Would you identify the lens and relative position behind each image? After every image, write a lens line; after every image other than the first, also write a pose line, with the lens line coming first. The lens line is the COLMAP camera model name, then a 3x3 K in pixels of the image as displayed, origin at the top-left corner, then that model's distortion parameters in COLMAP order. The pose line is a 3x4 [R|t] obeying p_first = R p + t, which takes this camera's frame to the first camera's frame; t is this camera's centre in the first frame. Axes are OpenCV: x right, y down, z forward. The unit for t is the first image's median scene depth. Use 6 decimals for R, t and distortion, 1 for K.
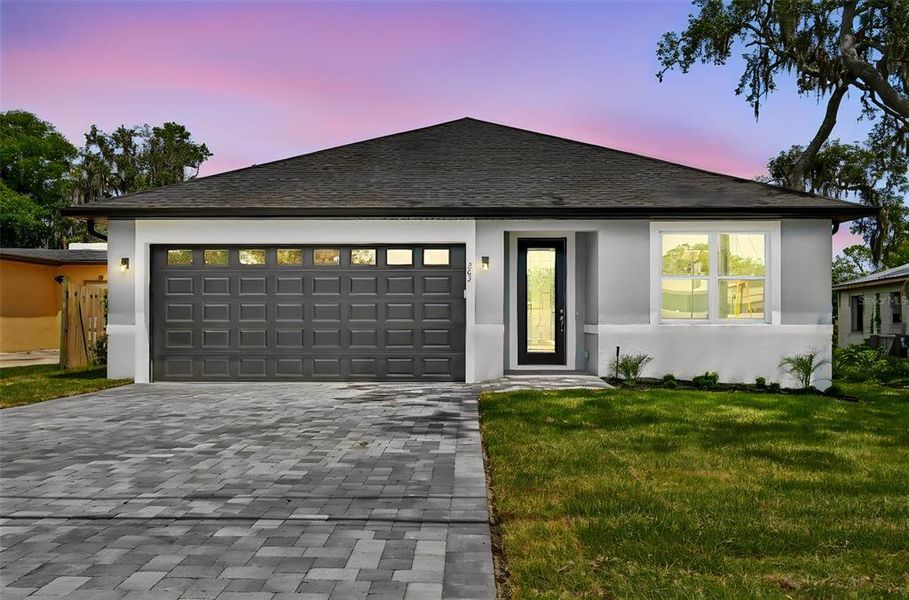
lens RADIAL K [[804.7, 0, 443.8], [0, 804.7, 302.4], [0, 0, 1]] dist [-0.010439, -0.014387]
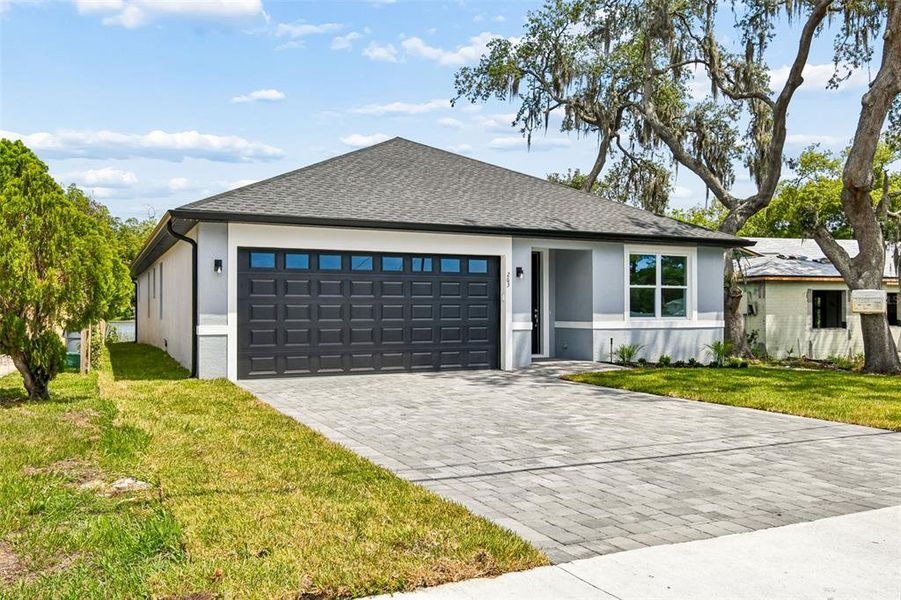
lens RADIAL K [[850.5, 0, 450.5], [0, 850.5, 300.0], [0, 0, 1]] dist [0.008454, 0.003208]
pose [[0.877898, 0.005323, 0.478818, -0.324794], [-0.004056, 0.999985, -0.003681, -0.000639], [-0.478831, 0.001289, 0.877906, -0.050536]]
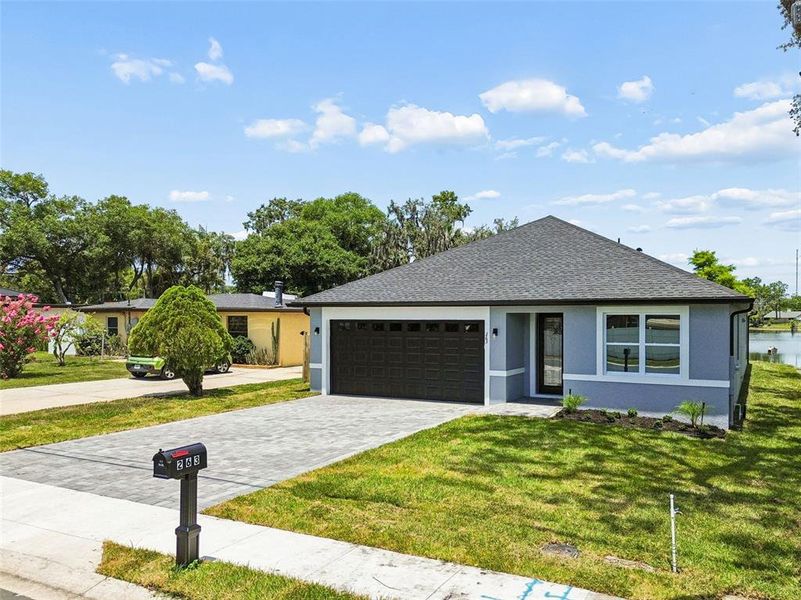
lens RADIAL K [[695.0, 0, 400.5], [0, 695.0, 300.0], [0, 0, 1]] dist [0.049689, -0.010202]
pose [[0.875334, -0.013805, -0.483322, 0.276682], [0.018063, 0.999828, 0.004155, -0.060754], [0.483181, -0.012368, 0.875433, -0.162703]]
